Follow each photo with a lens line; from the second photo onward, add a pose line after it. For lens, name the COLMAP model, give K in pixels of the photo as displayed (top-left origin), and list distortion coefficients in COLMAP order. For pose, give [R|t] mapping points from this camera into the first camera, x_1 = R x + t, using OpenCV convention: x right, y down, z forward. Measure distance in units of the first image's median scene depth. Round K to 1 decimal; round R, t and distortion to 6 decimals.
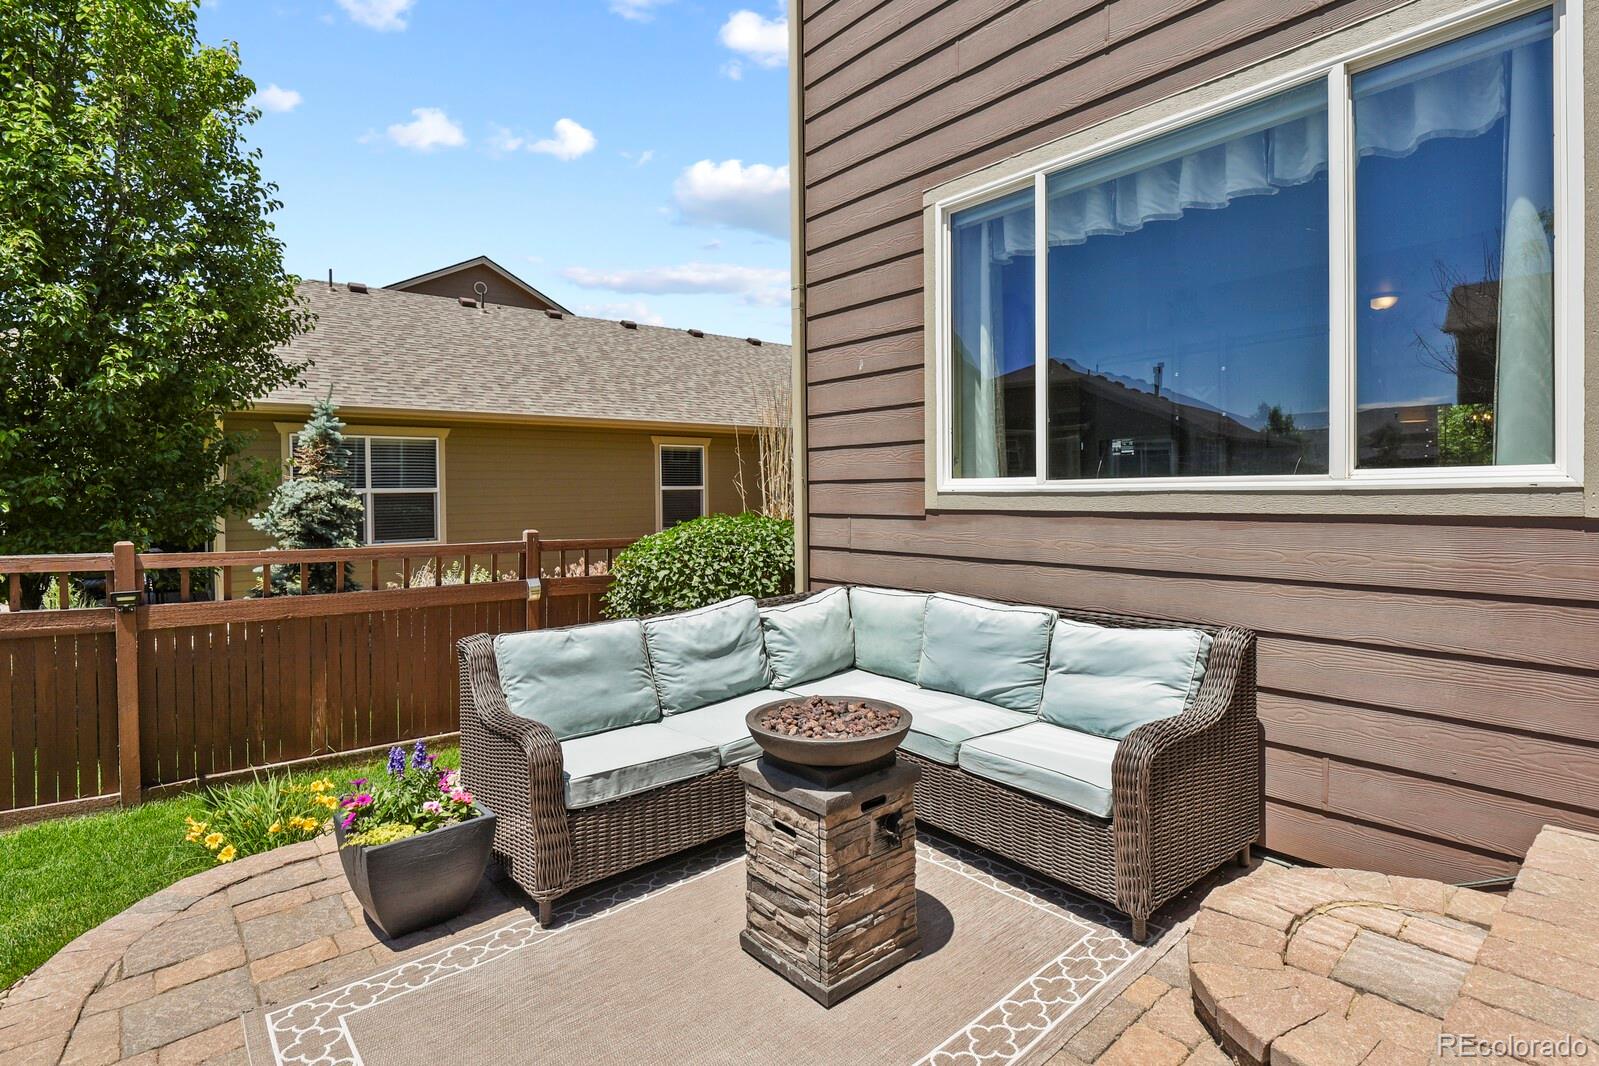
lens RADIAL K [[790.1, 0, 792.8], [0, 790.1, 505.4], [0, 0, 1]] dist [0.003152, -0.006688]
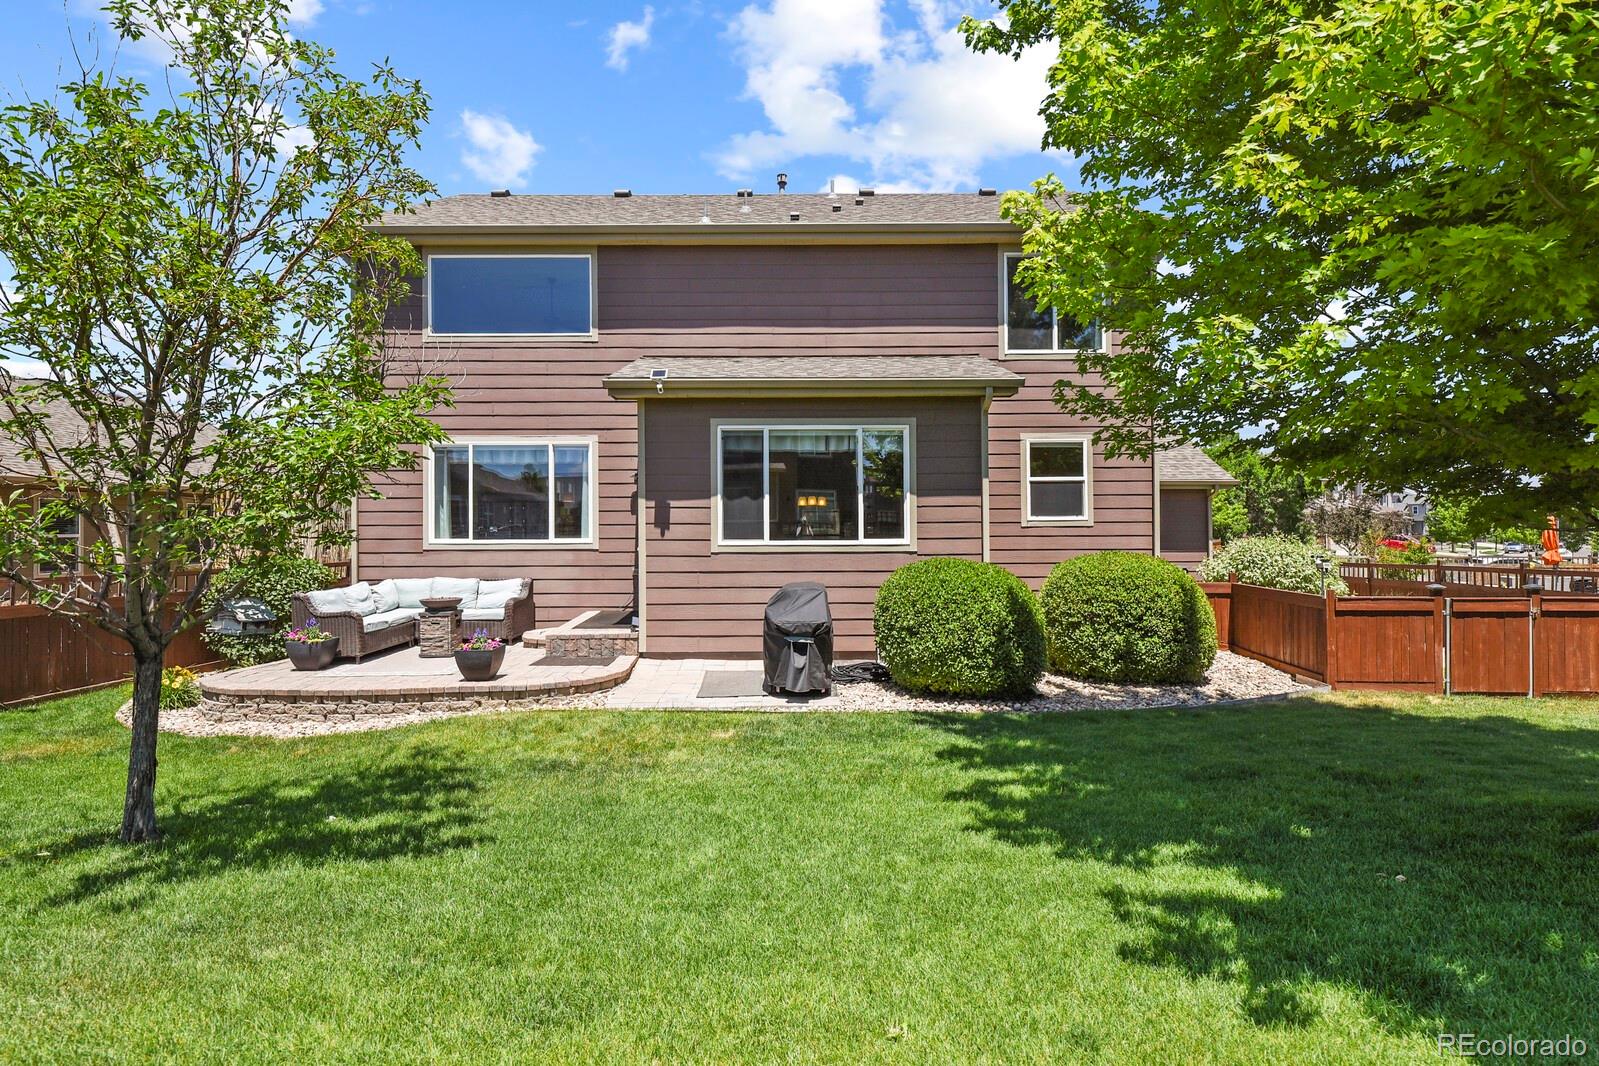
lens RADIAL K [[790.1, 0, 800.1], [0, 790.1, 532.4], [0, 0, 1]] dist [0.003152, -0.006688]
pose [[0.645482, 0.002101, 0.763772, -1.584871], [0.008896, 0.999908, -0.010270, -0.022670], [-0.763723, 0.013424, 0.645404, -2.598135]]
